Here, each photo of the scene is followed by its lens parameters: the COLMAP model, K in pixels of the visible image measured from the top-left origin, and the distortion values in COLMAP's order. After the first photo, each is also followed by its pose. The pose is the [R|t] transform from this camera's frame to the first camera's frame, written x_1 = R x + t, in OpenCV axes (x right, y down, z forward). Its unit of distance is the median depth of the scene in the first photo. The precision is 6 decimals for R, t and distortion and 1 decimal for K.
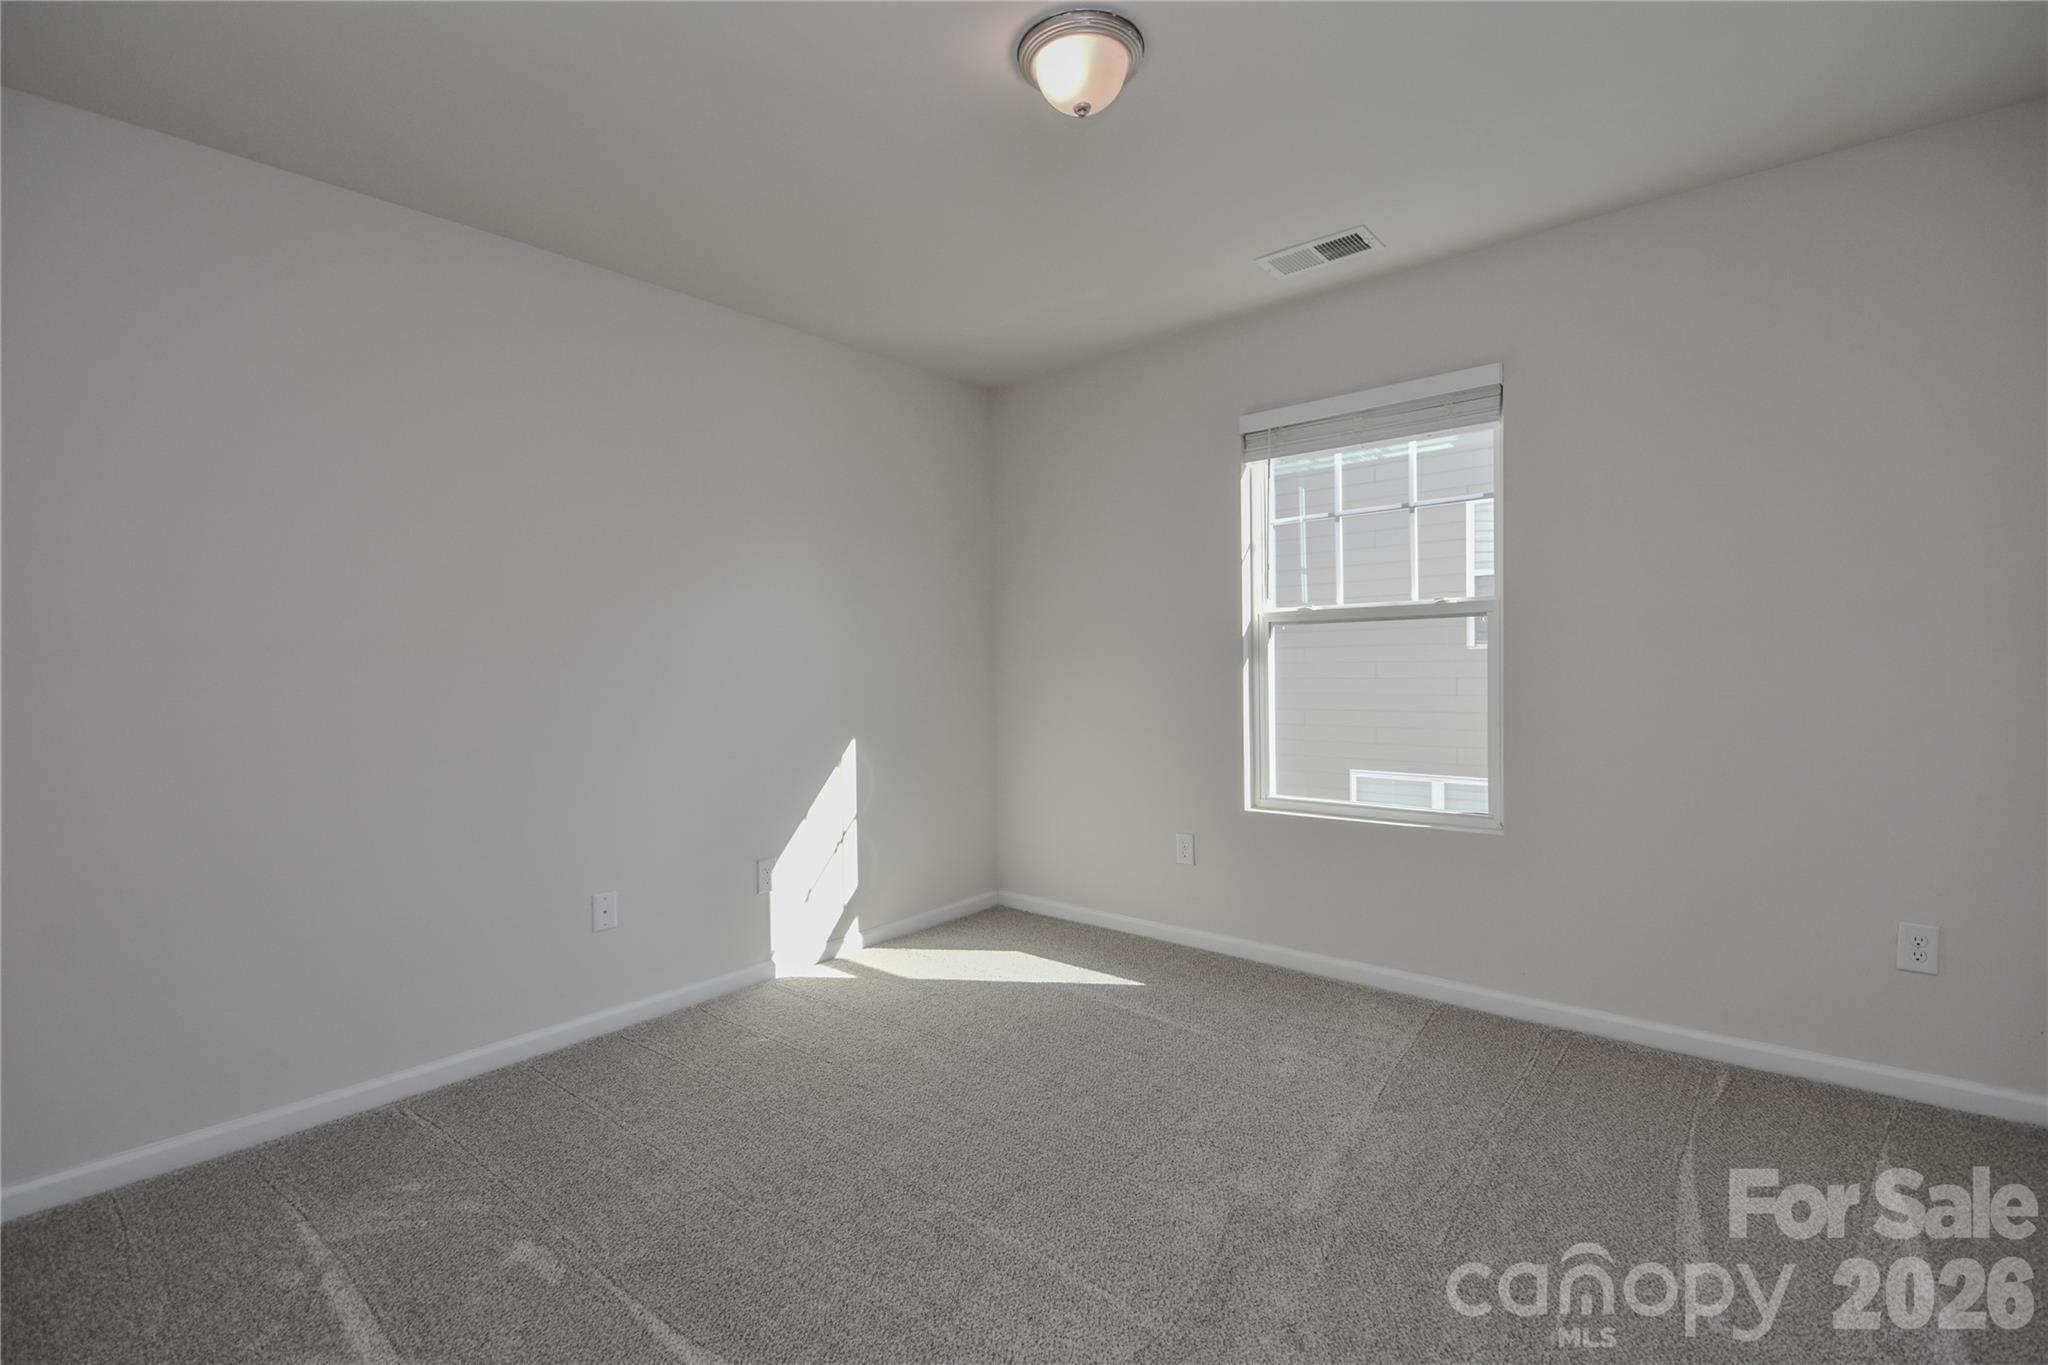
lens RADIAL K [[902.4, 0, 1026.6], [0, 902.4, 684.2], [0, 0, 1]] dist [0.002077, -0.006209]
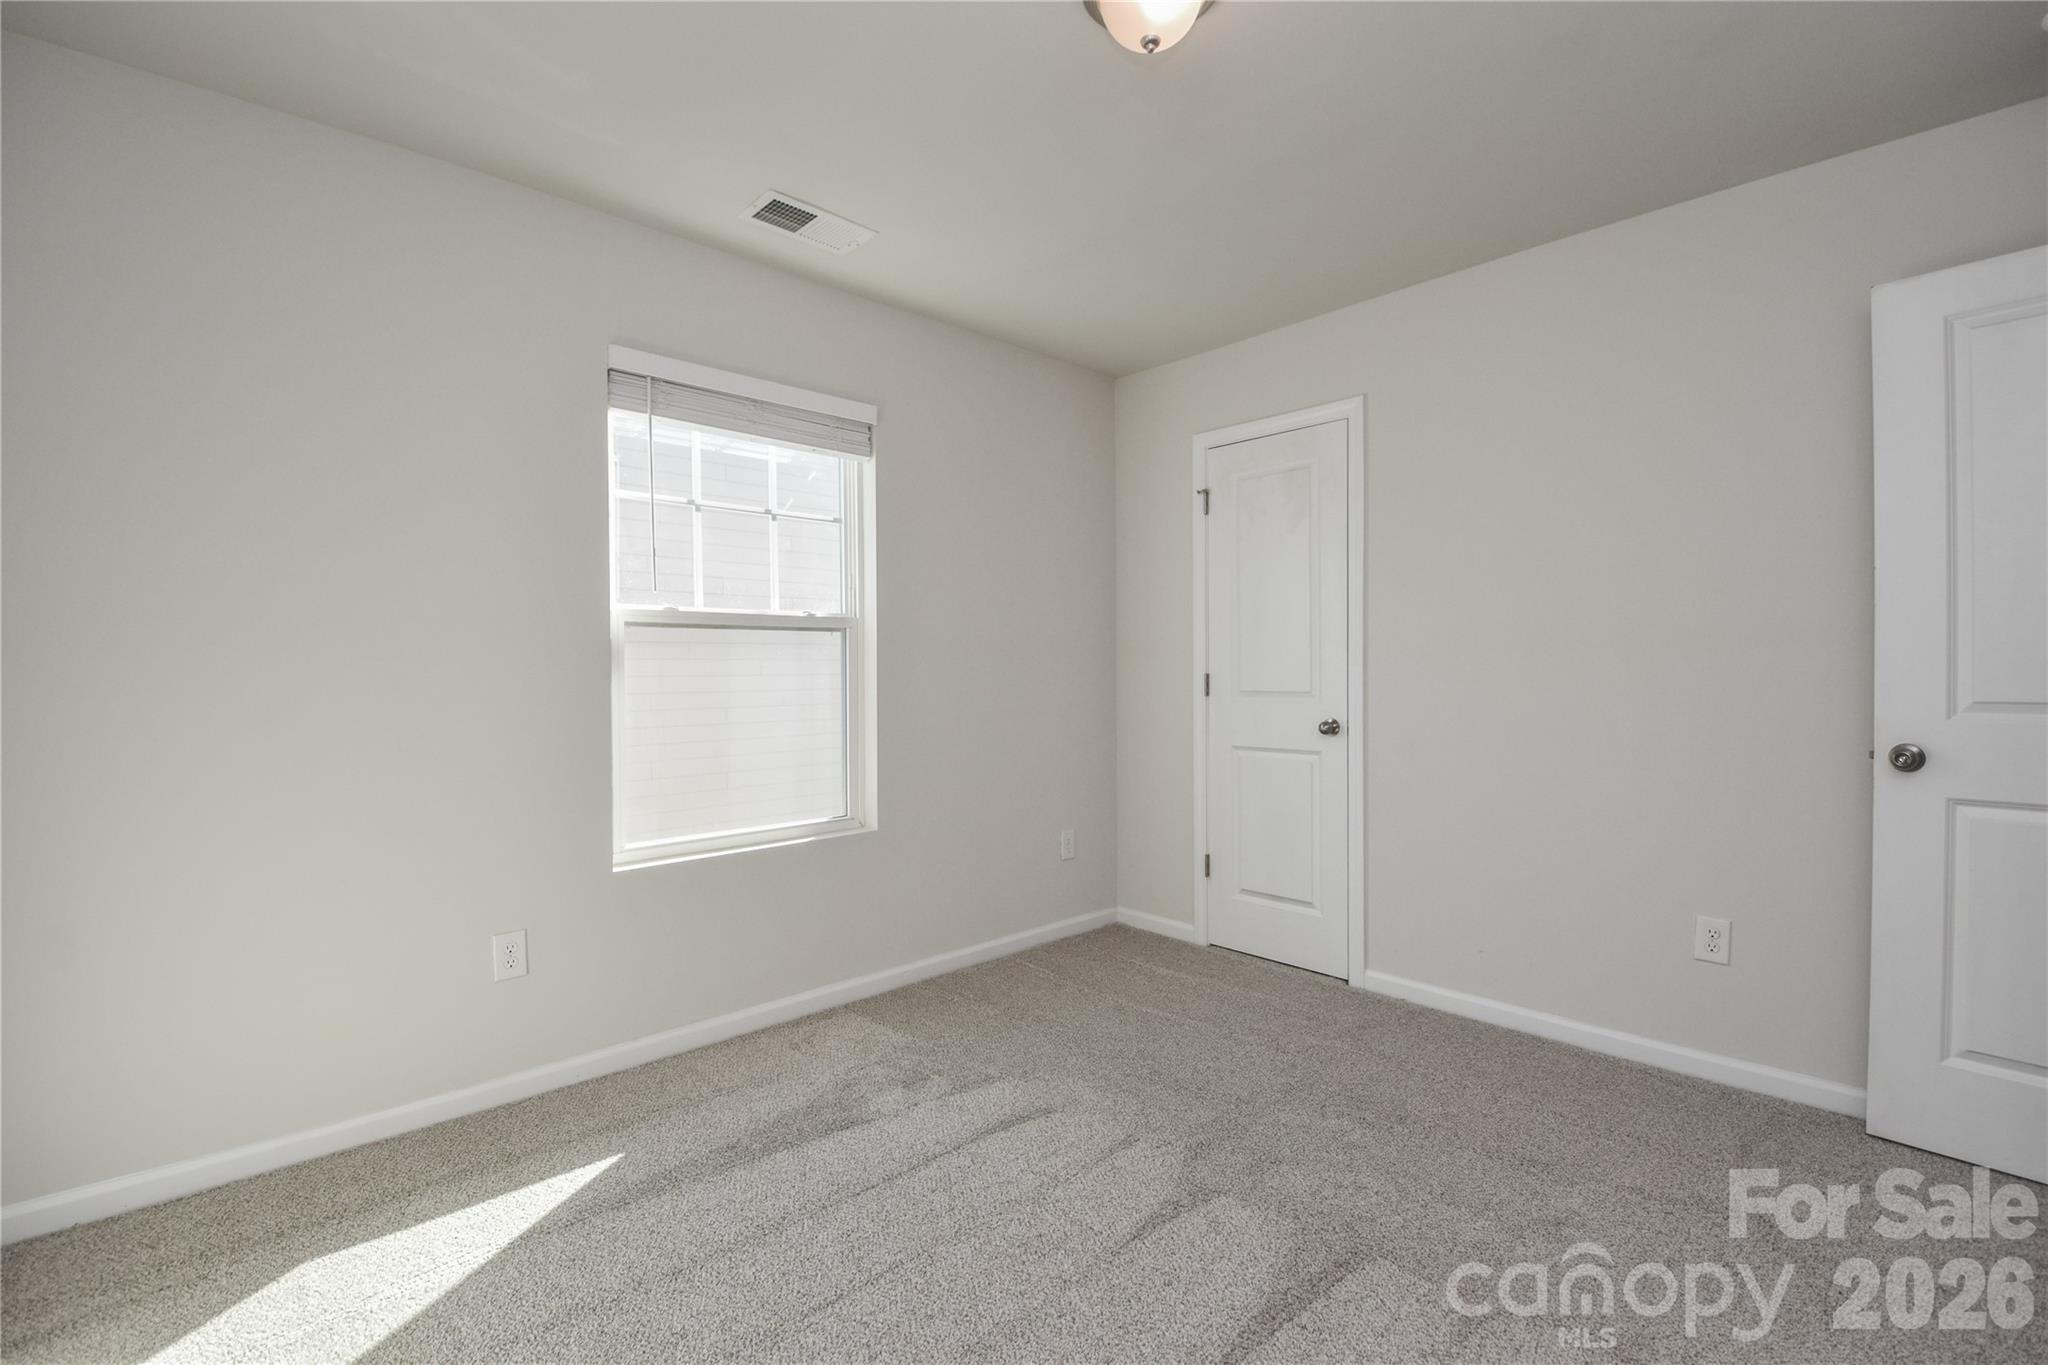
lens RADIAL K [[902.4, 0, 1025.6], [0, 902.4, 686.1], [0, 0, 1]] dist [0.002077, -0.006209]
pose [[0.118574, -0.003266, 0.992940, -0.486533], [0.025714, 0.999669, 0.000217, -0.005058], [-0.992612, 0.025507, 0.118619, 0.603473]]
